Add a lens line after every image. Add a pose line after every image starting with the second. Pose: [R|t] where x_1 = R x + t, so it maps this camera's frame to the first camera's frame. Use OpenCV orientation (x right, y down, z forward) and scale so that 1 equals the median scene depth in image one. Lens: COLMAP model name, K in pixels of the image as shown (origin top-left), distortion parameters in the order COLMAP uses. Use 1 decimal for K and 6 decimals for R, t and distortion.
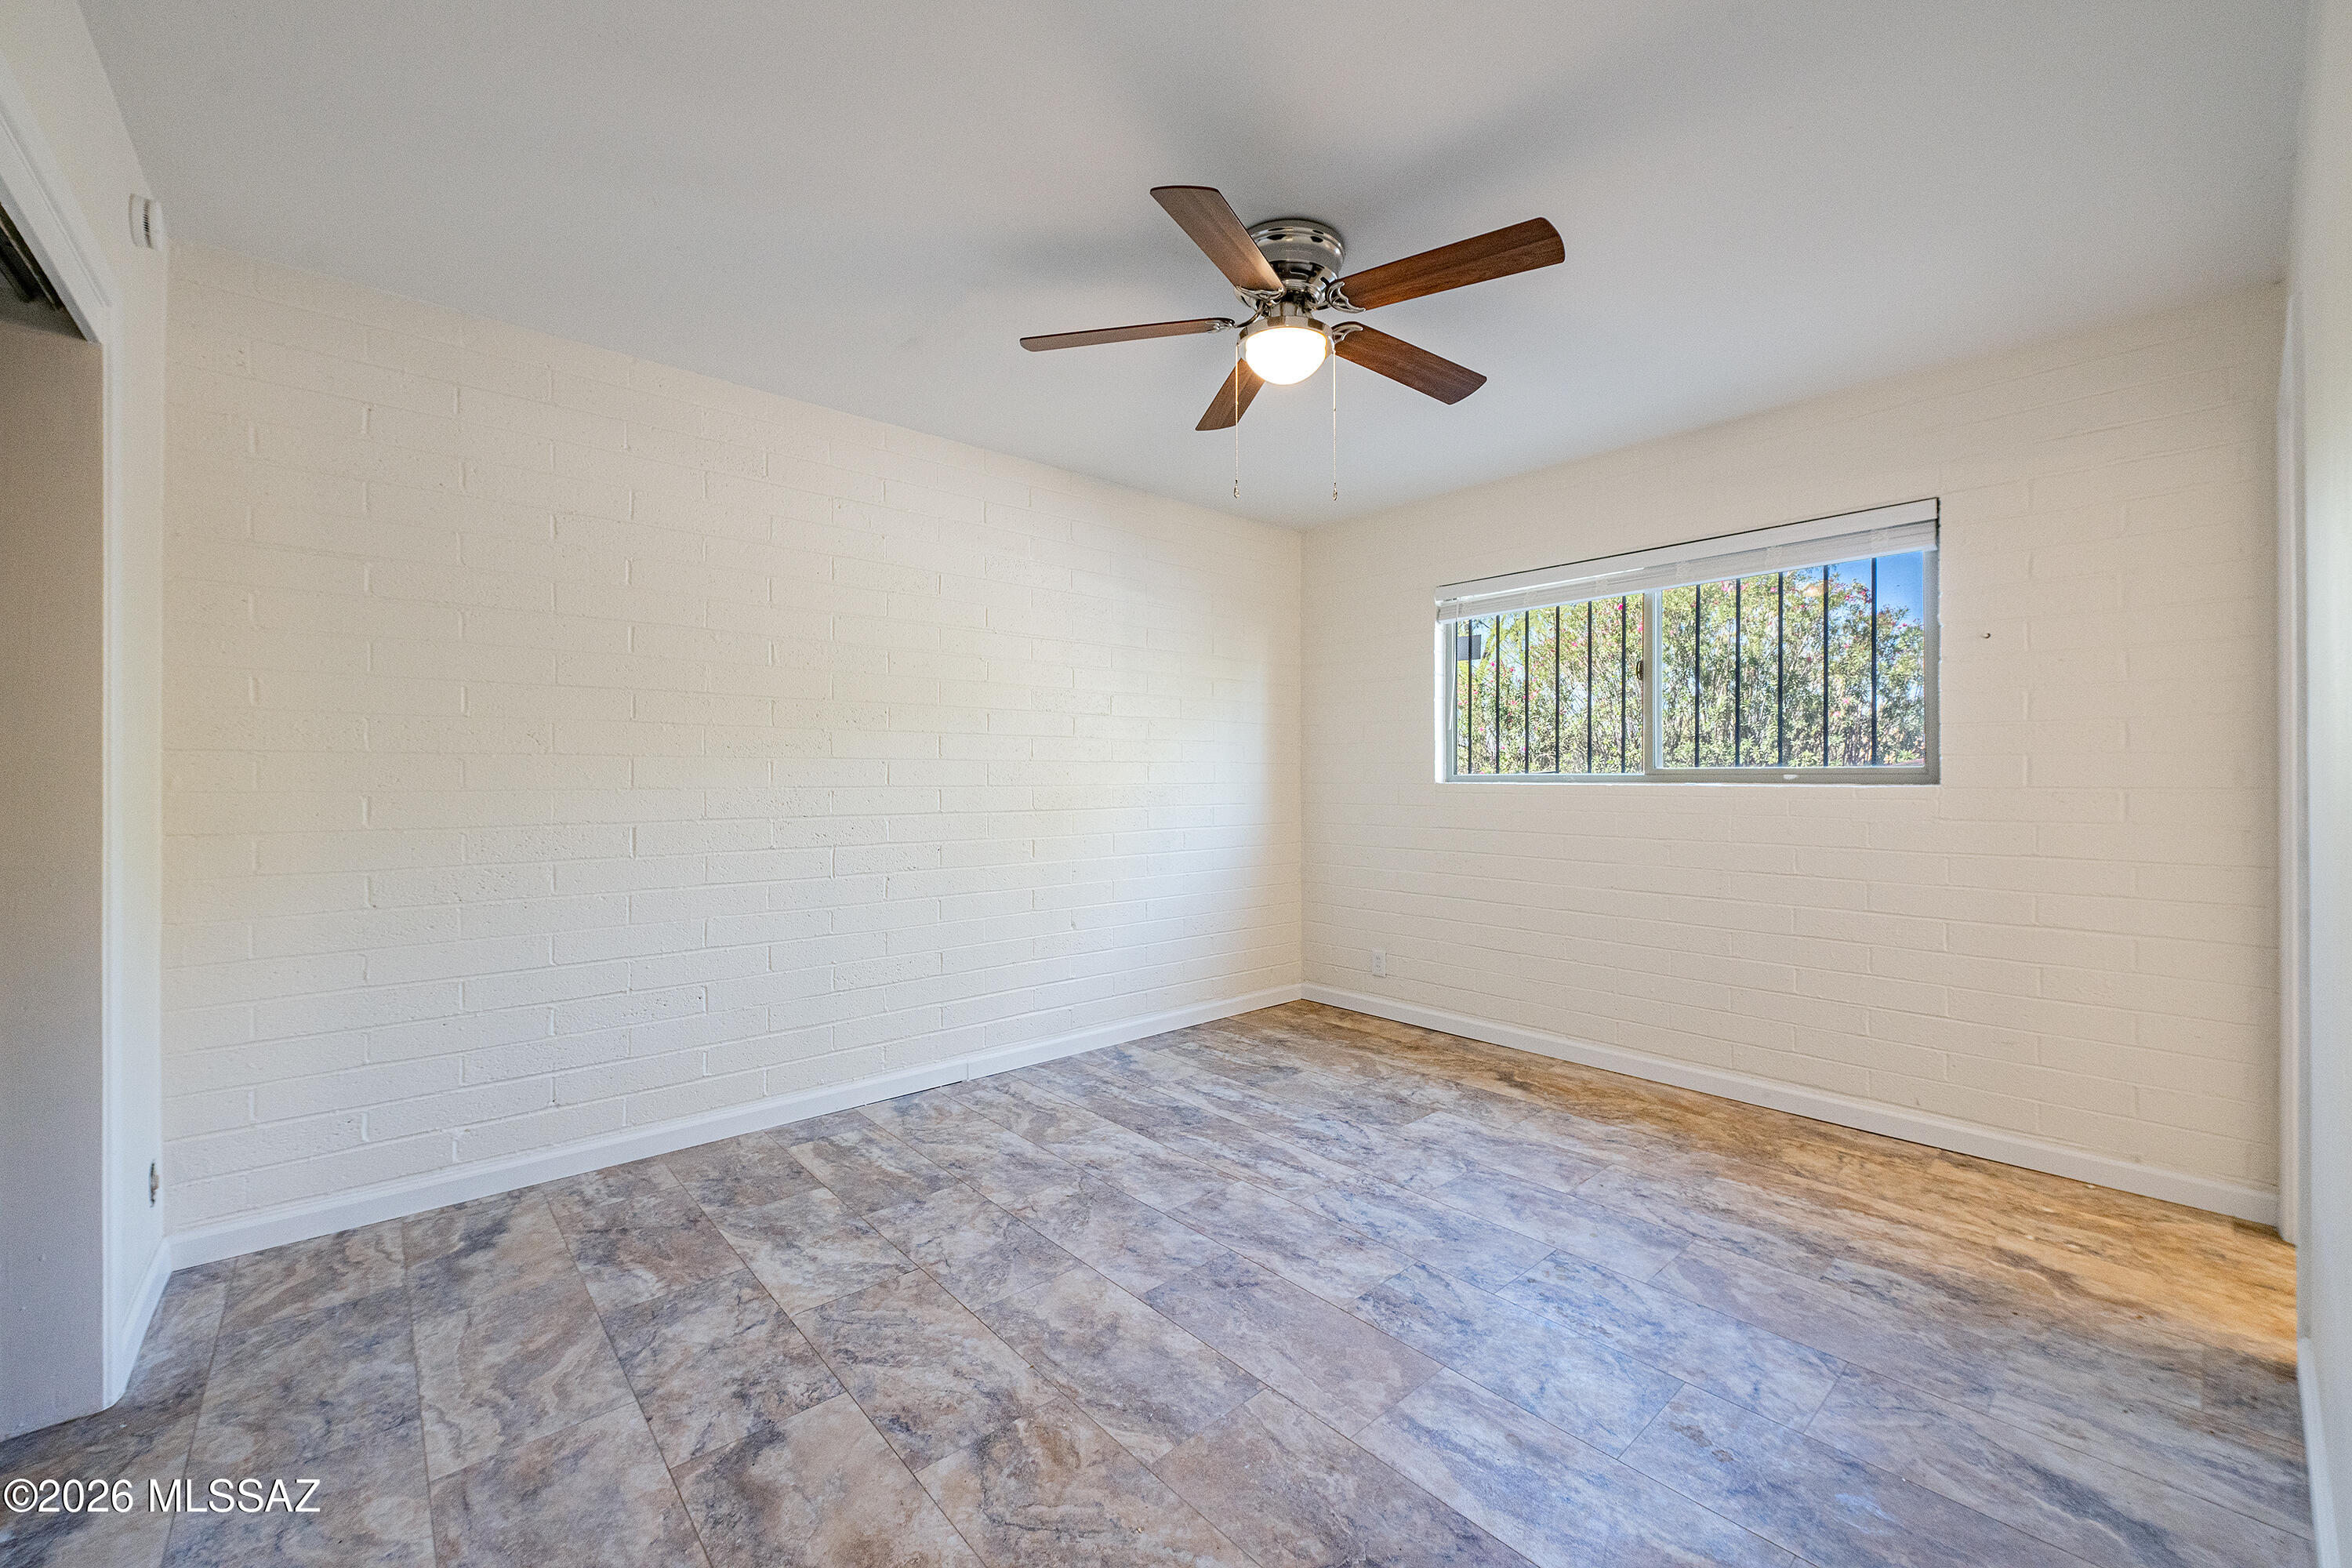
lens RADIAL K [[931.4, 0, 1191.9], [0, 931.4, 781.9], [0, 0, 1]] dist [-0.002633, -0.000206]
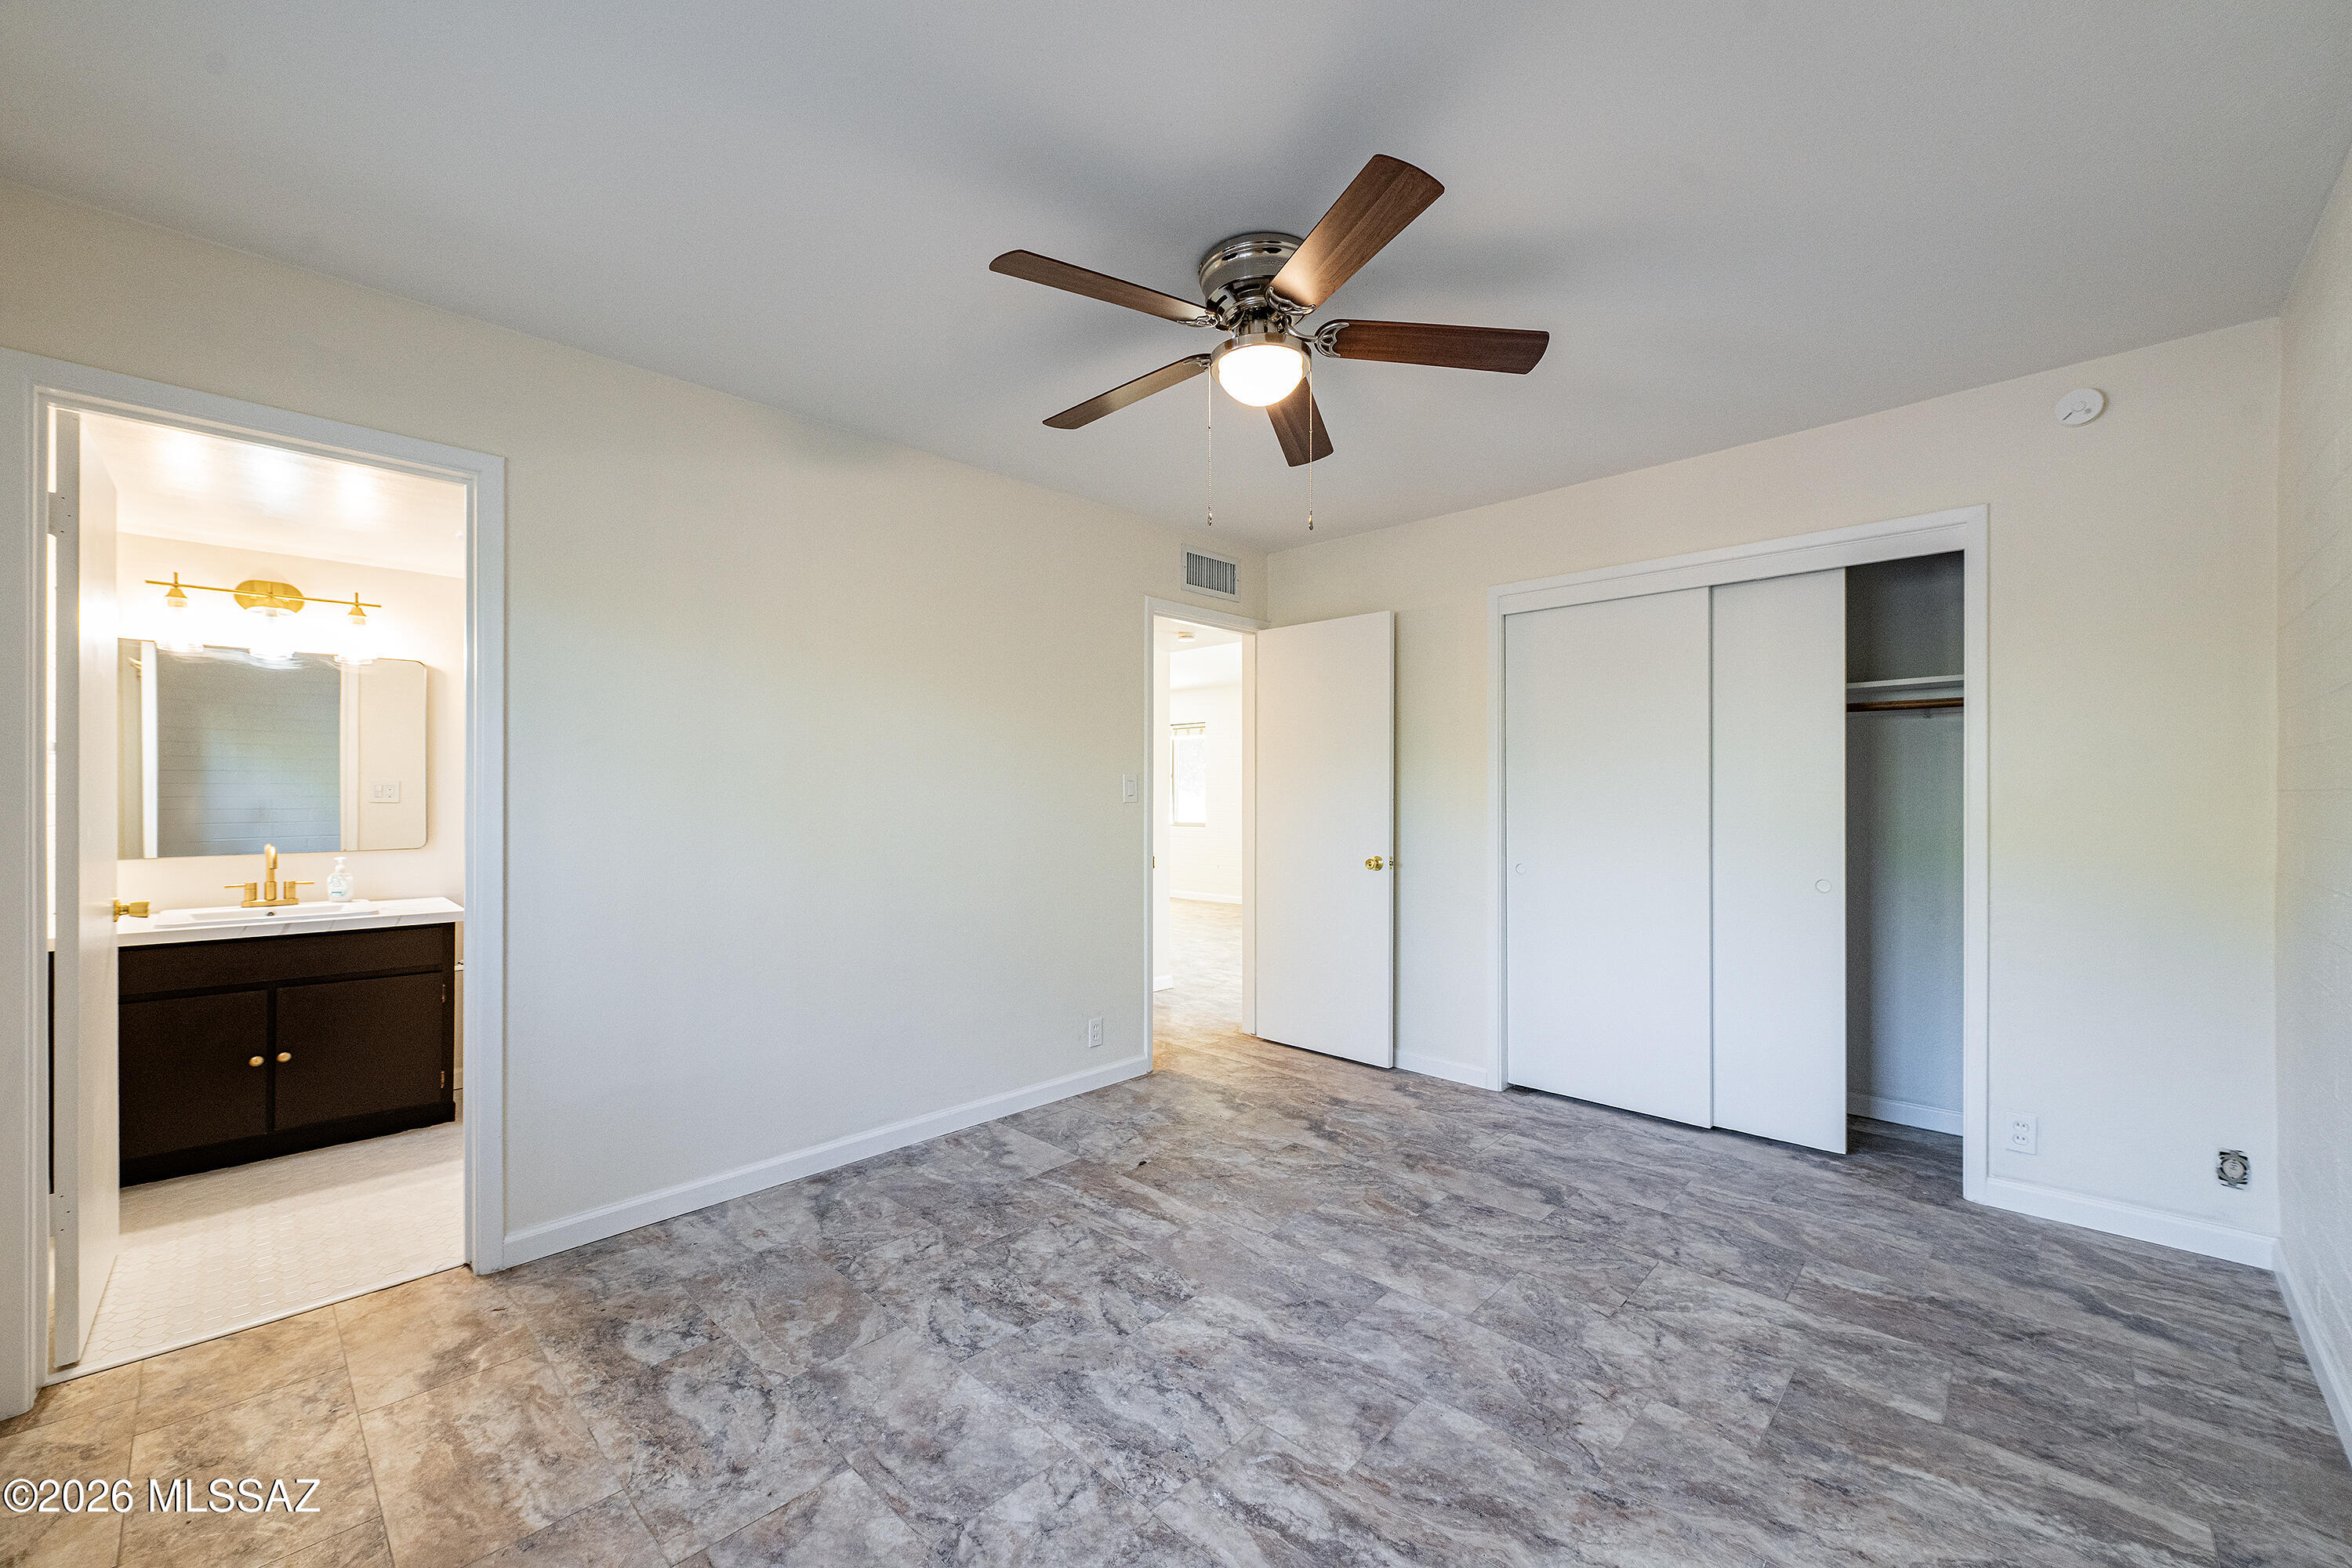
lens RADIAL K [[940.6, 0, 1169.0], [0, 940.6, 794.8], [0, 0, 1]] dist [0.001270, 0.000144]
pose [[-0.998378, 0.003362, -0.056833, 0.251685], [0.002983, 0.999973, 0.006745, -0.042448], [0.056854, 0.006565, -0.998361, 1.970588]]
